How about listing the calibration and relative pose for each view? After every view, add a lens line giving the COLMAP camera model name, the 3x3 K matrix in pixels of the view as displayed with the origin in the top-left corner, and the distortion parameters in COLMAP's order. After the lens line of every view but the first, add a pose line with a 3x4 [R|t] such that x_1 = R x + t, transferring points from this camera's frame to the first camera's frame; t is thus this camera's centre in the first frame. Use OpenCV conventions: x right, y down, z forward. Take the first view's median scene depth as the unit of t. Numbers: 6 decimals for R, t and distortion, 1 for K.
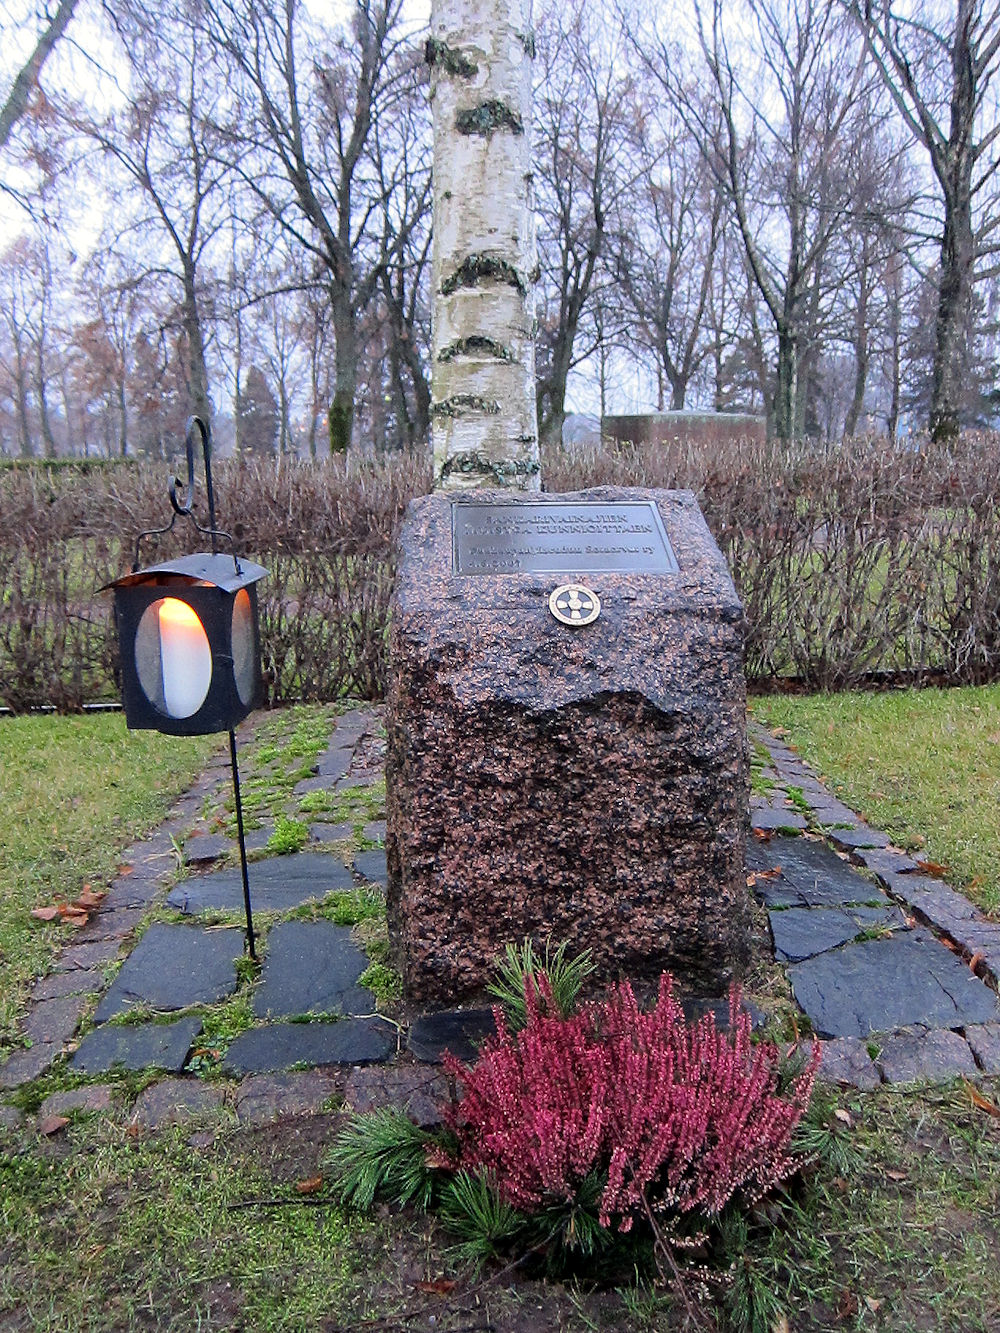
lens RADIAL K [[1110.6, 0, 497.1], [0, 1110.6, 659.9], [0, 0, 1]] dist [-0.039387, -0.003684]
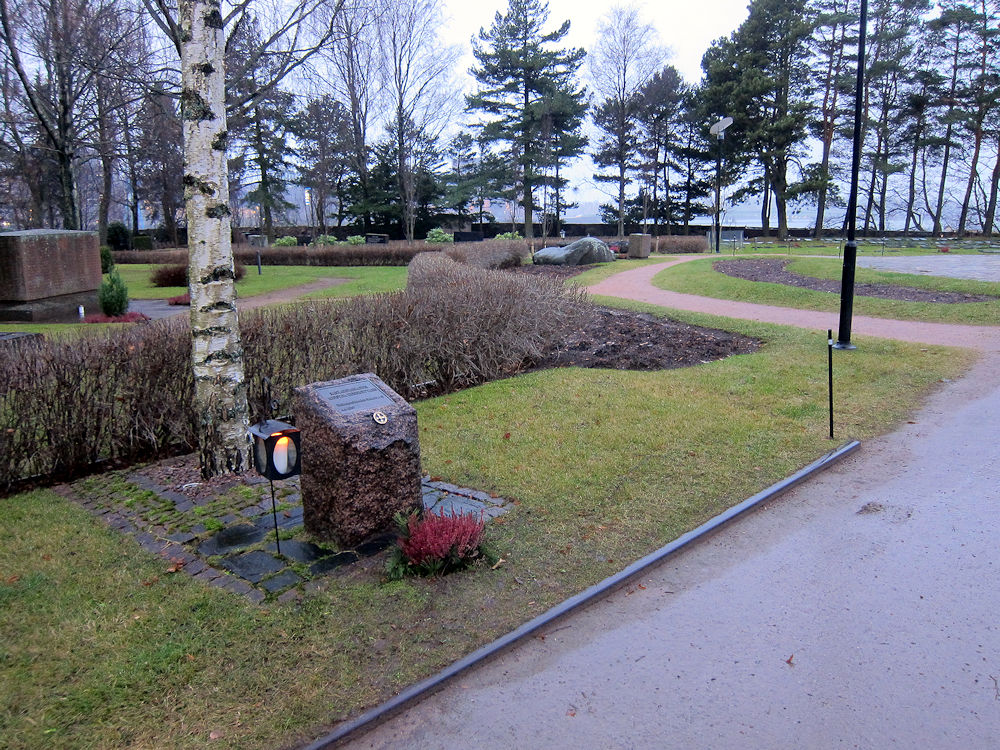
lens RADIAL K [[833.2, 0, 496.6], [0, 833.2, 371.2], [0, 0, 1]] dist [-0.039387, -0.003684]
pose [[0.725424, -0.131073, 0.675707, -1.388576], [0.136746, 0.989577, 0.045149, -0.257926], [-0.674582, 0.059648, 0.735786, -1.155567]]
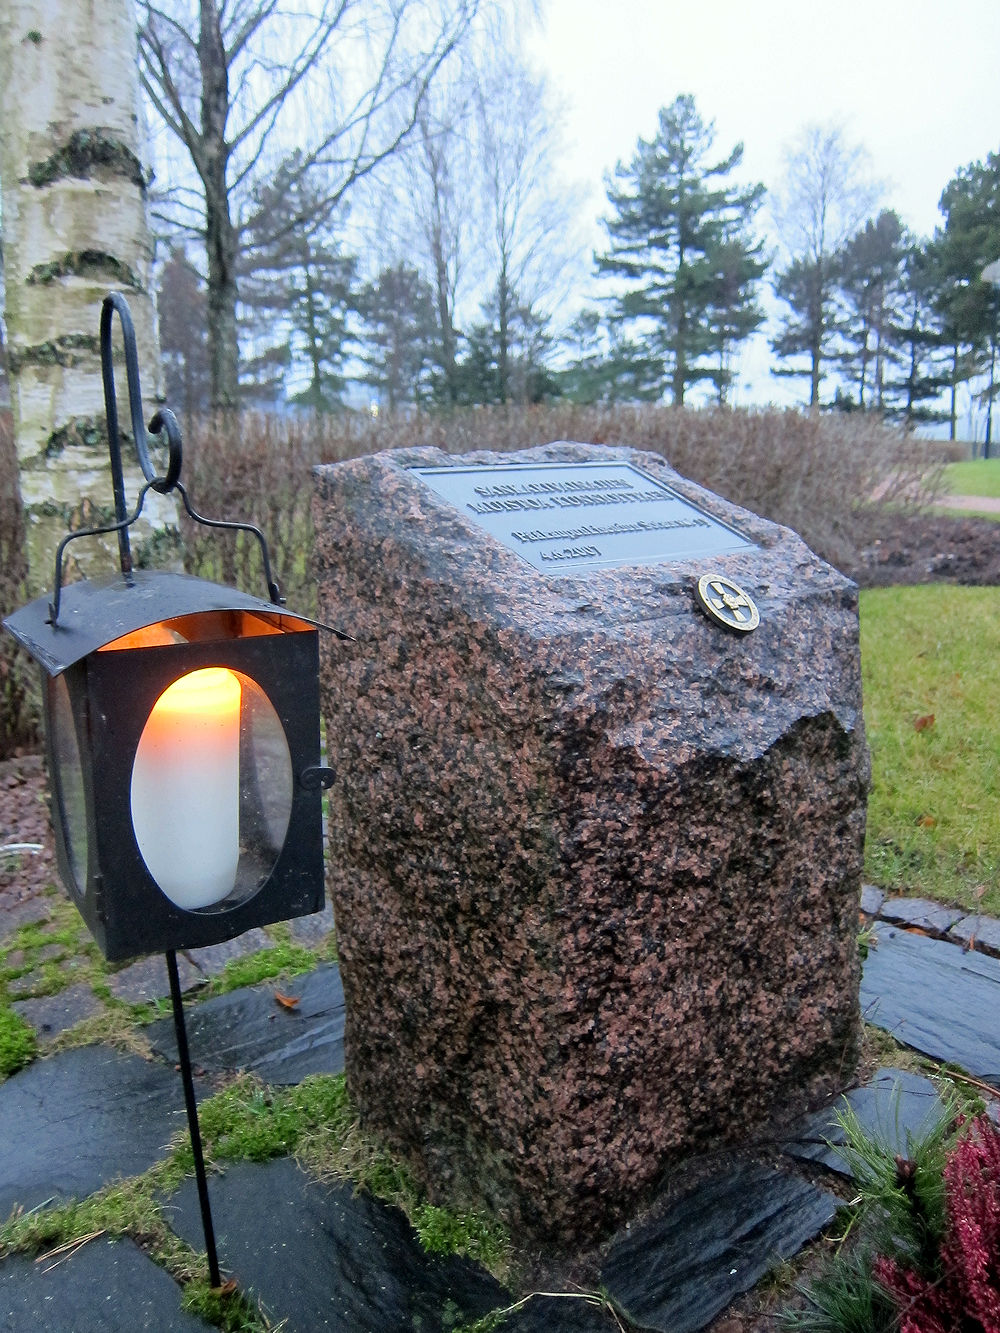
lens RADIAL K [[1110.6, 0, 498.6], [0, 1110.6, 666.3], [0, 0, 1]] dist [-0.039387, -0.003684]
pose [[0.796706, -0.127374, 0.590792, -0.453426], [0.121559, 0.991334, 0.049803, -0.061139], [-0.592015, 0.032137, 0.805286, 0.521613]]
